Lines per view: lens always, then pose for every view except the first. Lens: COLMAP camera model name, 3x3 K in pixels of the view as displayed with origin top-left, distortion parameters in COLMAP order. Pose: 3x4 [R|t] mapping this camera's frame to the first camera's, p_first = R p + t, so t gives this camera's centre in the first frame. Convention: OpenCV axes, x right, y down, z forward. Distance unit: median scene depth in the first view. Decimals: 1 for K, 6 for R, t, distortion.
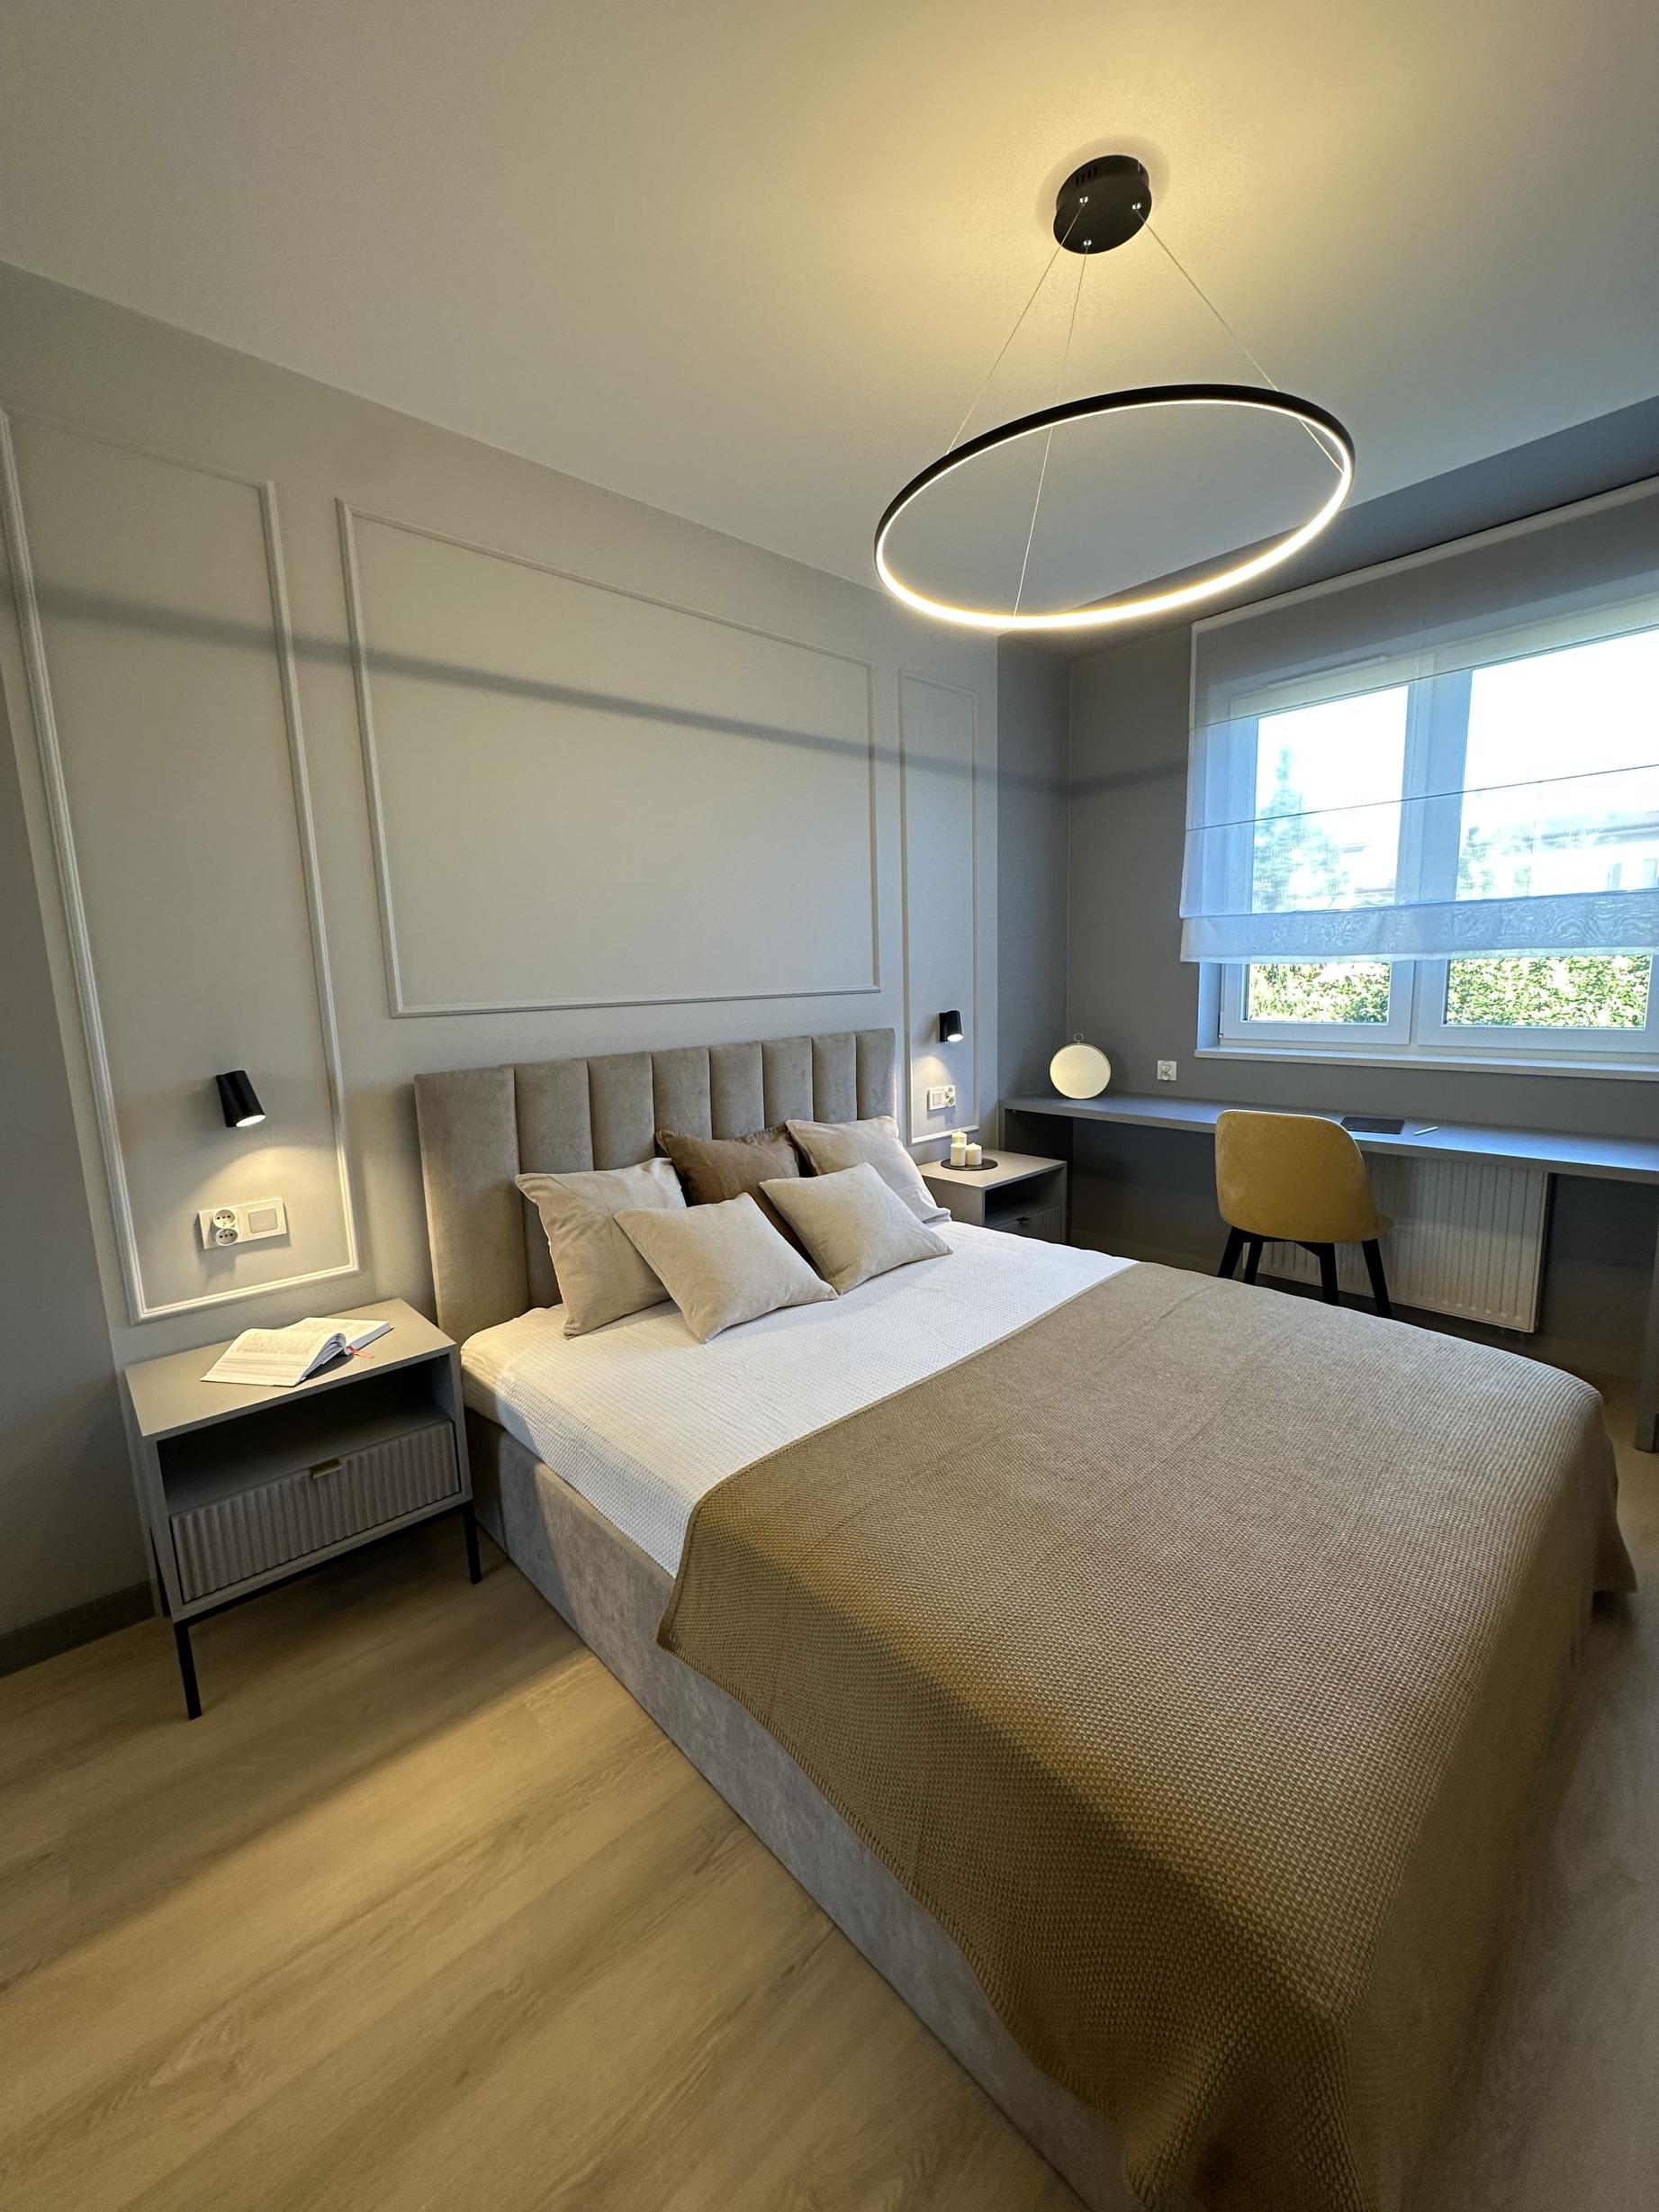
lens RADIAL K [[882.3, 0, 832.9], [0, 882.3, 1104.3], [0, 0, 1]] dist [-0.004917, 0.001159]
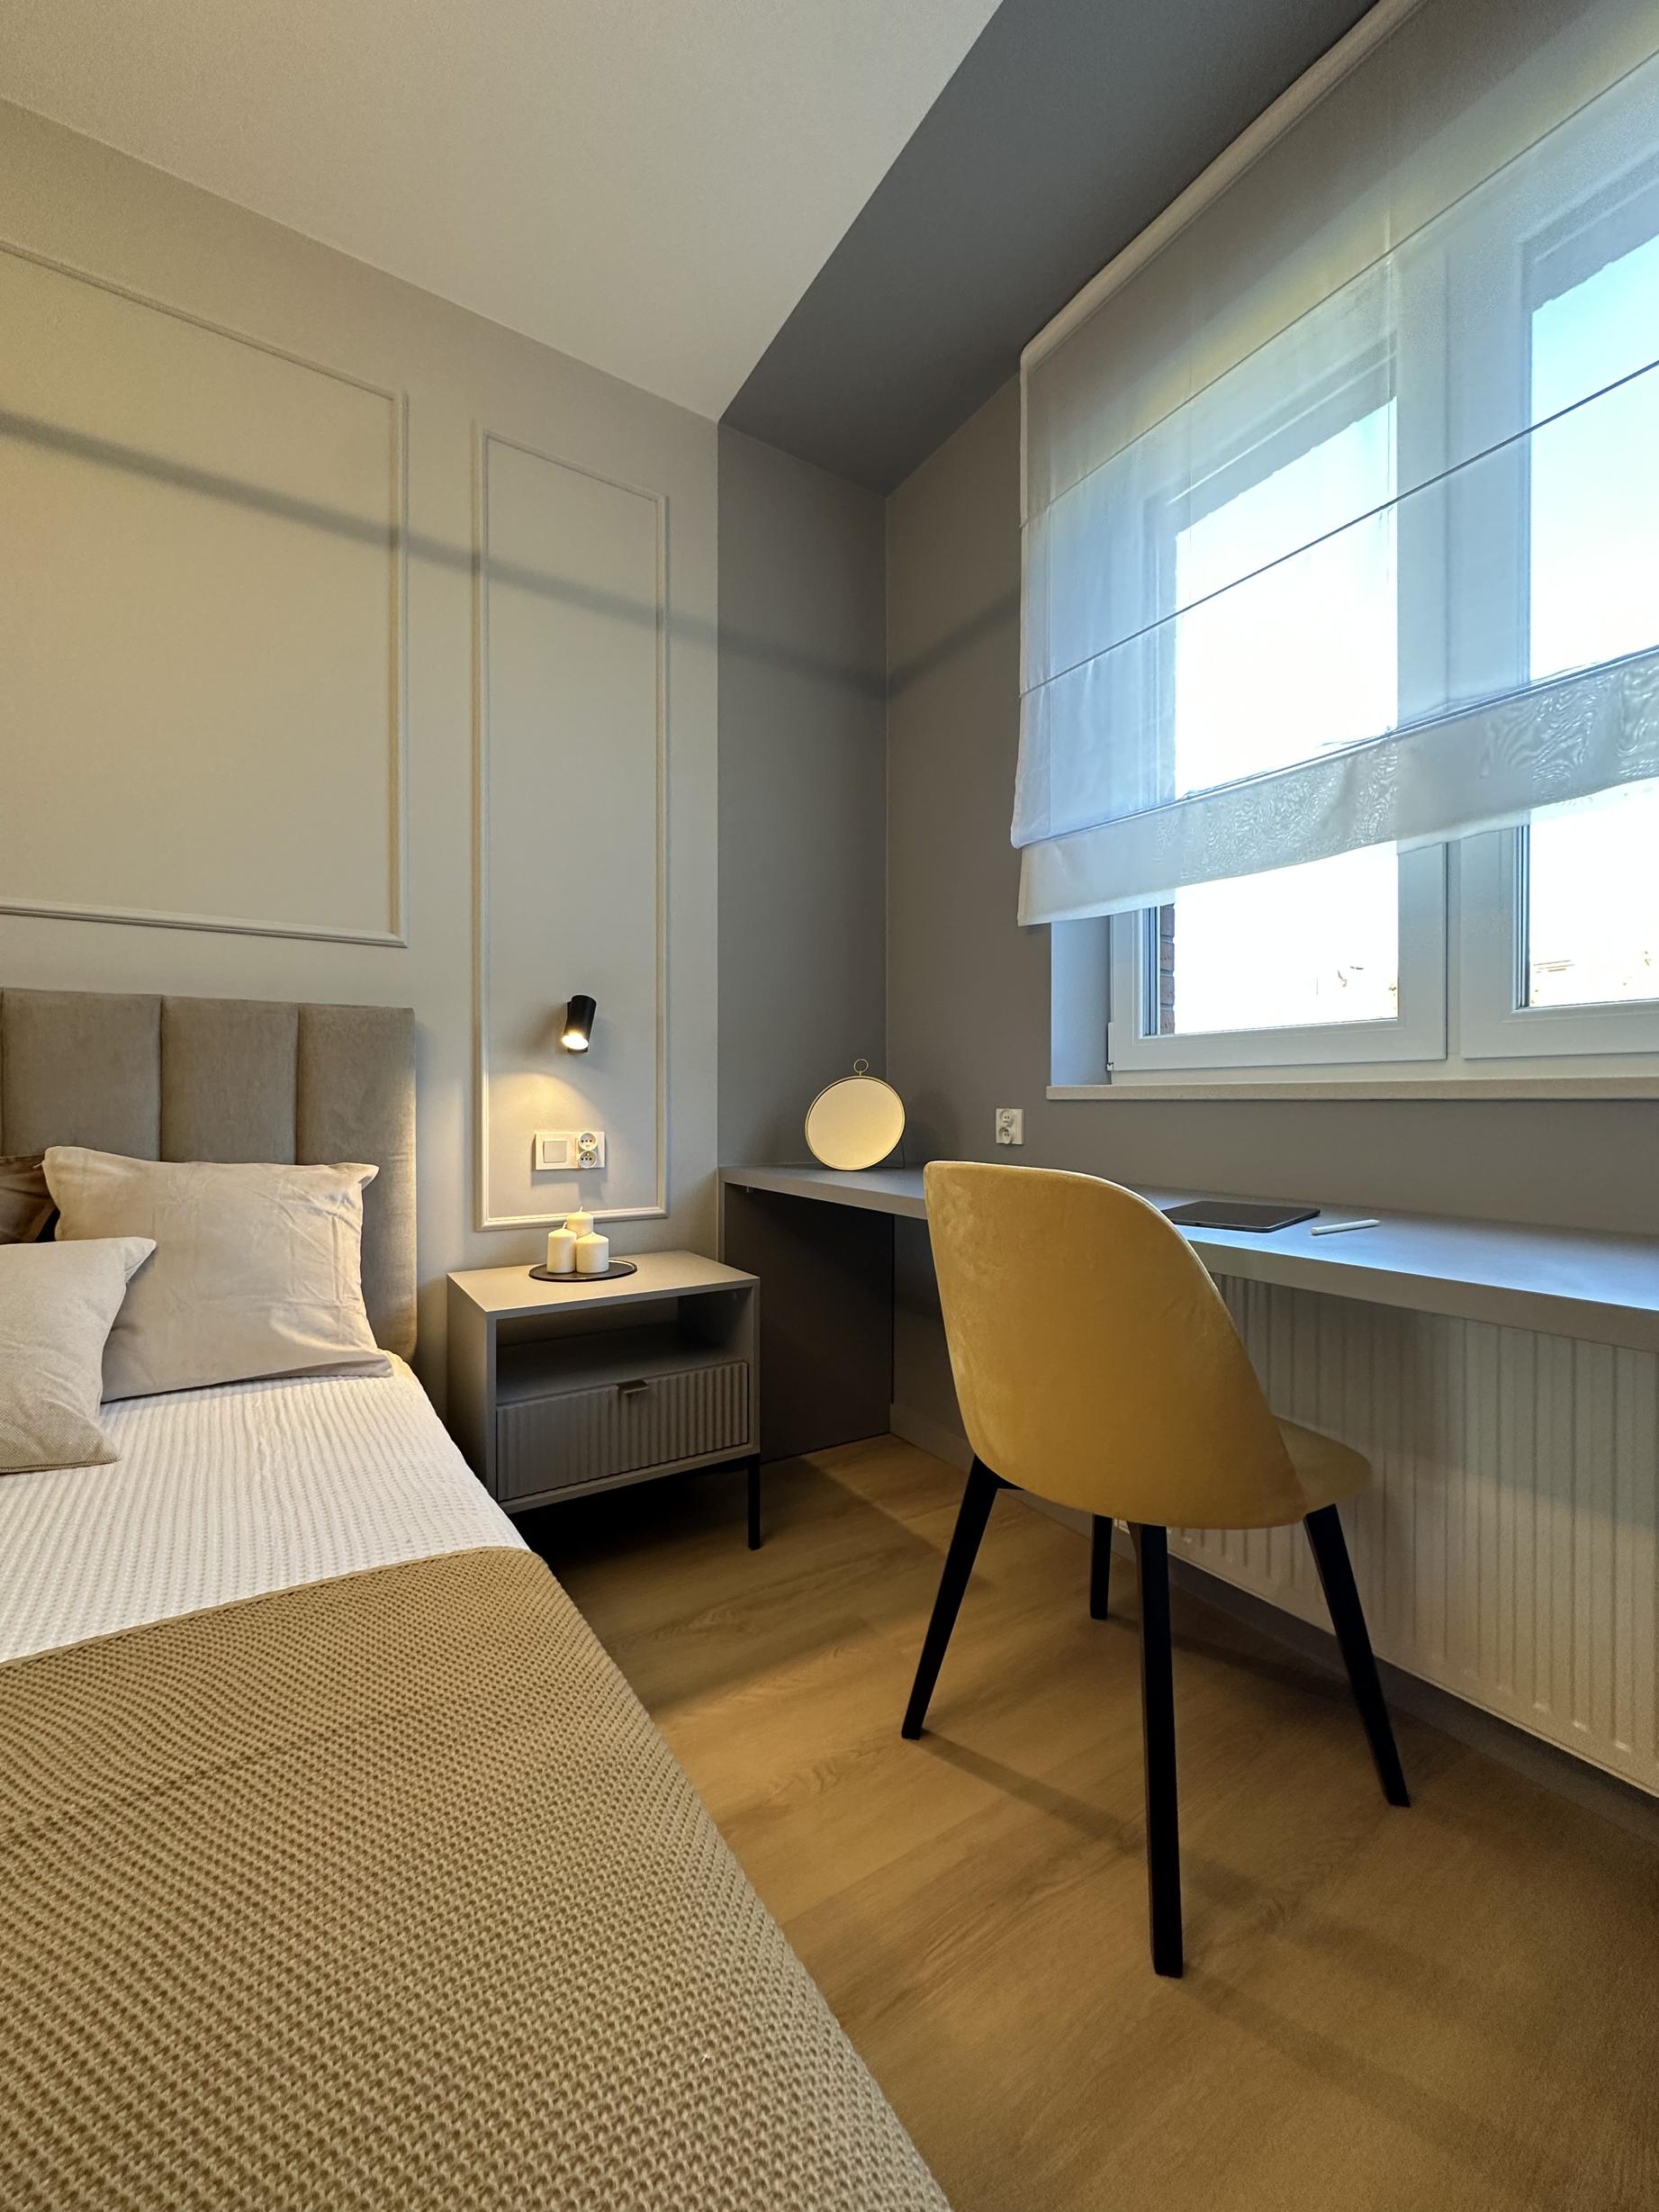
lens RADIAL K [[882.3, 0, 826.5], [0, 882.3, 1106.9], [0, 0, 1]] dist [-0.004917, 0.001159]
pose [[0.985061, 0.030044, -0.169563, 0.629237], [-0.052877, 0.989866, -0.131792, 0.051063], [0.163885, 0.138789, 0.976667, 0.765620]]
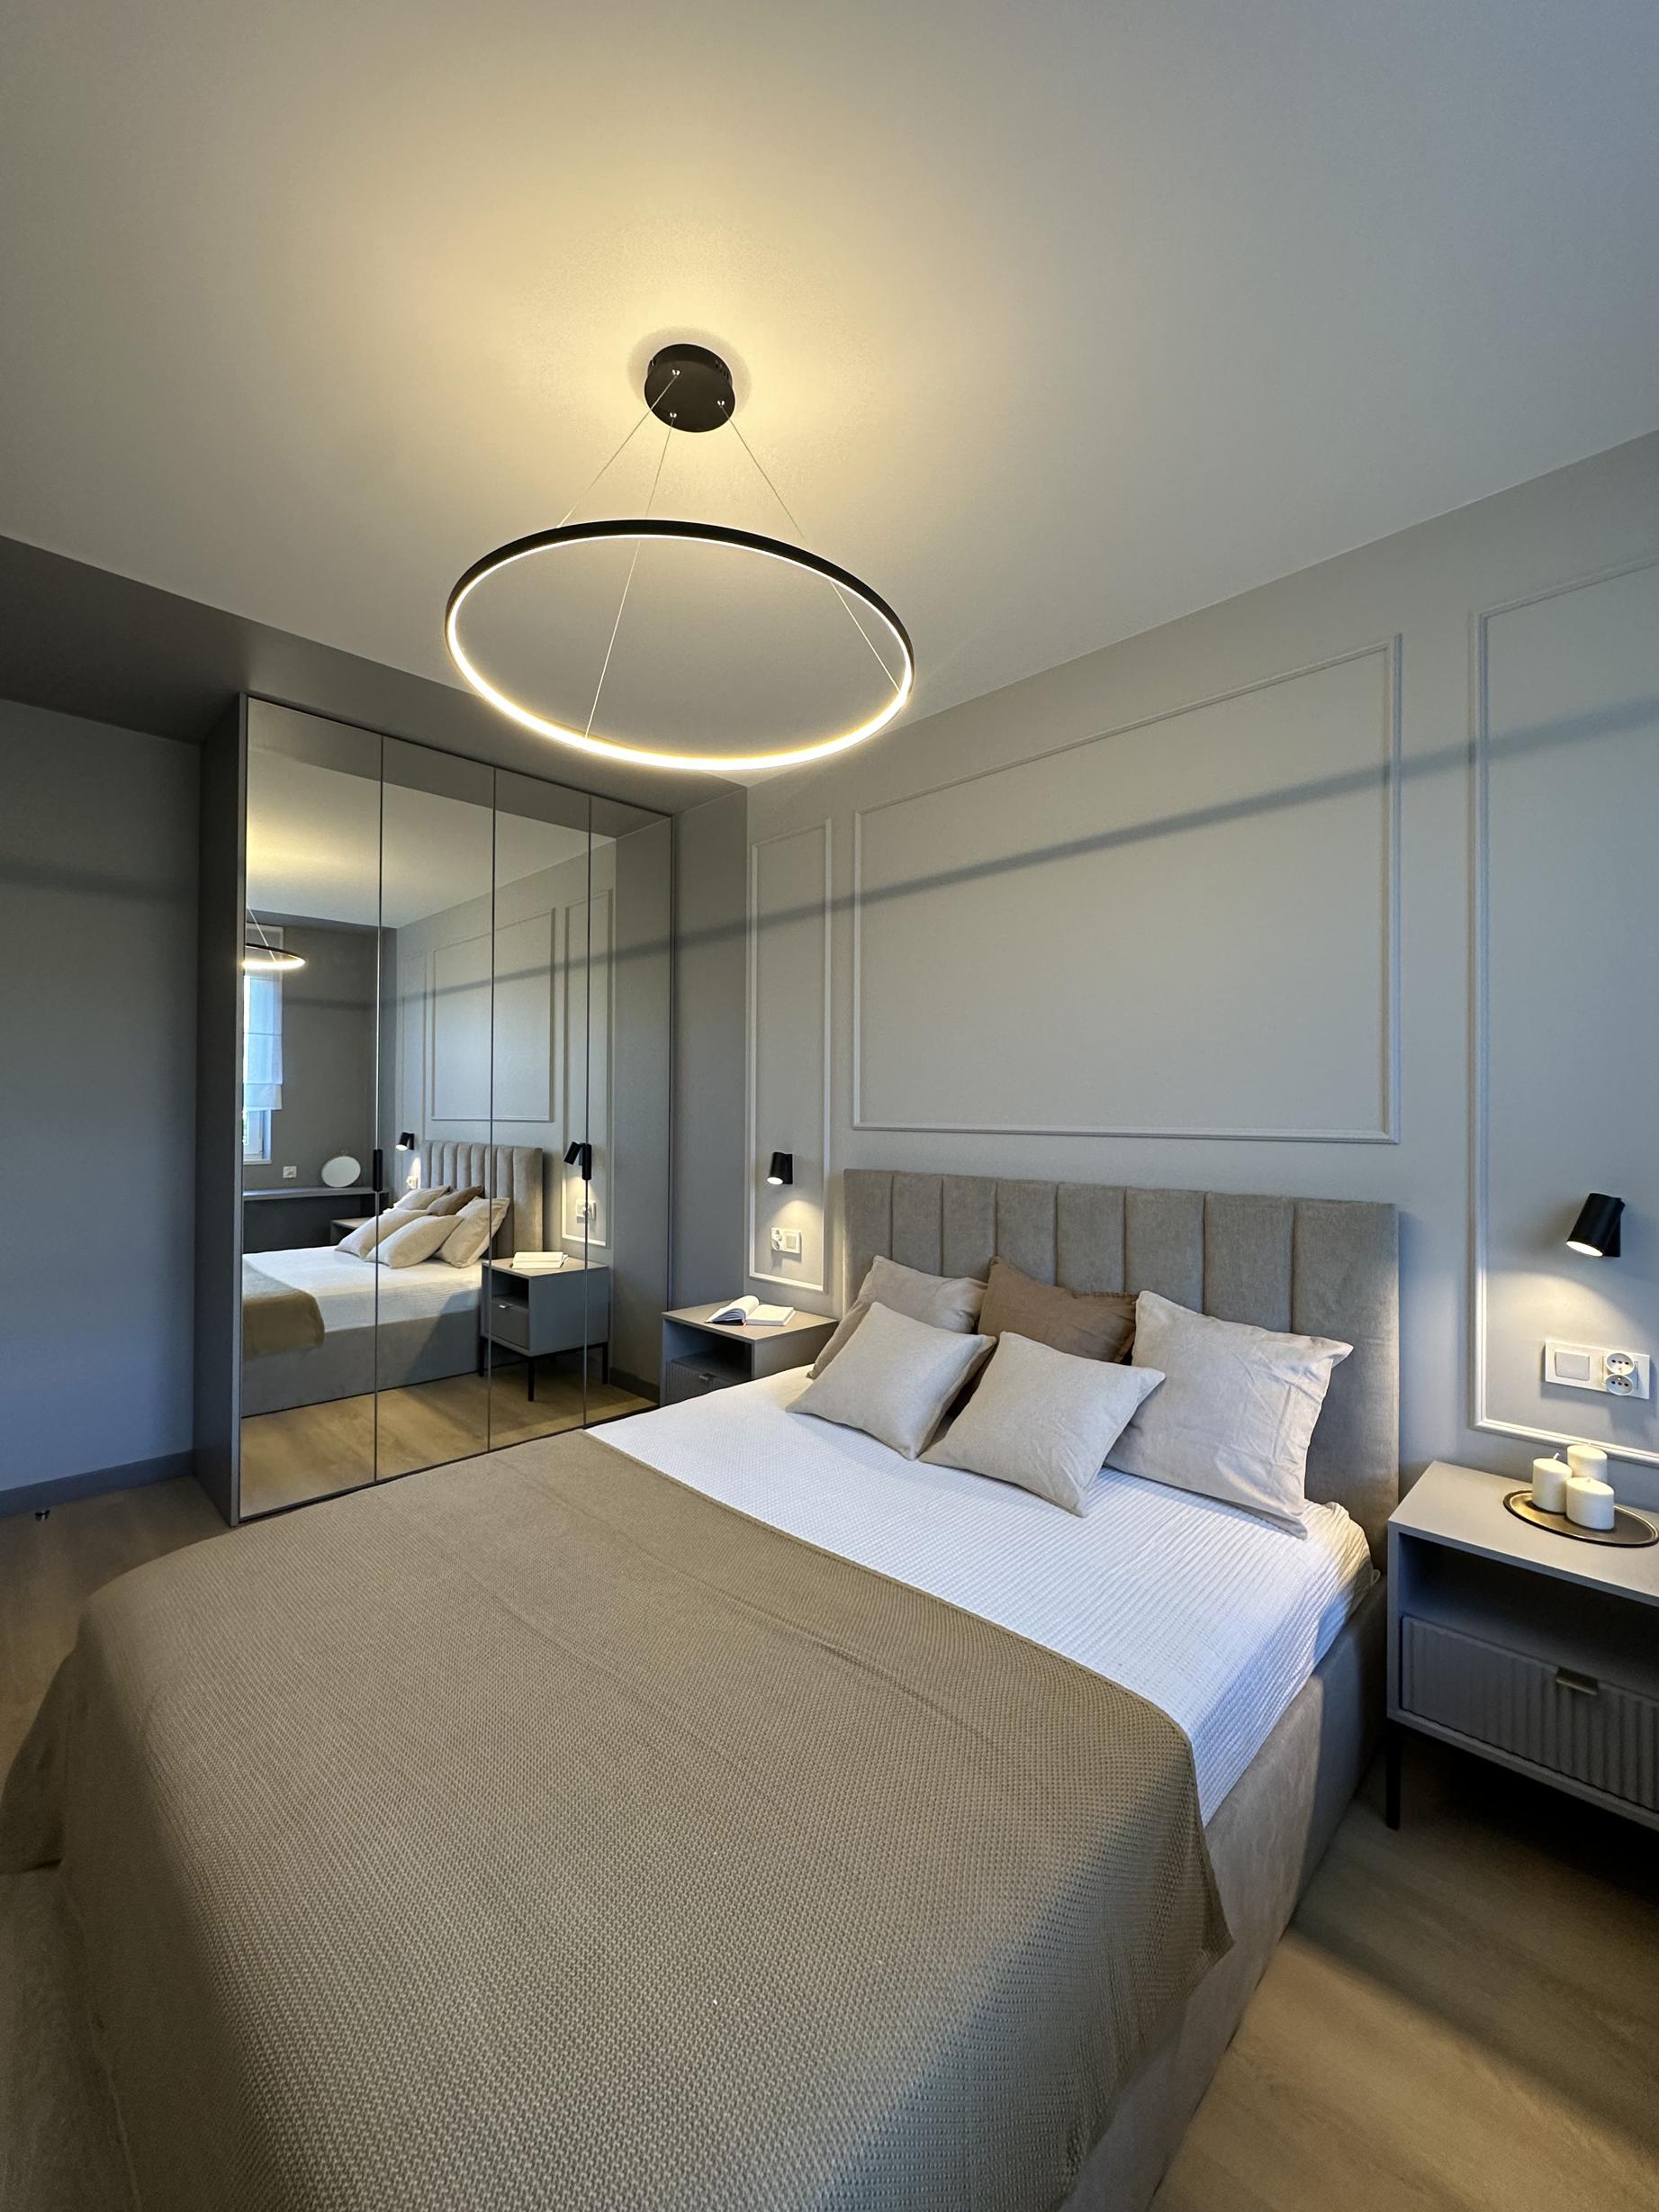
lens RADIAL K [[882.3, 0, 841.6], [0, 882.3, 1104.4], [0, 0, 1]] dist [-0.004917, 0.001159]
pose [[0.053472, 0.025562, -0.998242, 0.966092], [-0.152432, 0.988165, 0.017139, -0.160096], [0.986866, 0.151248, 0.056735, 0.876898]]
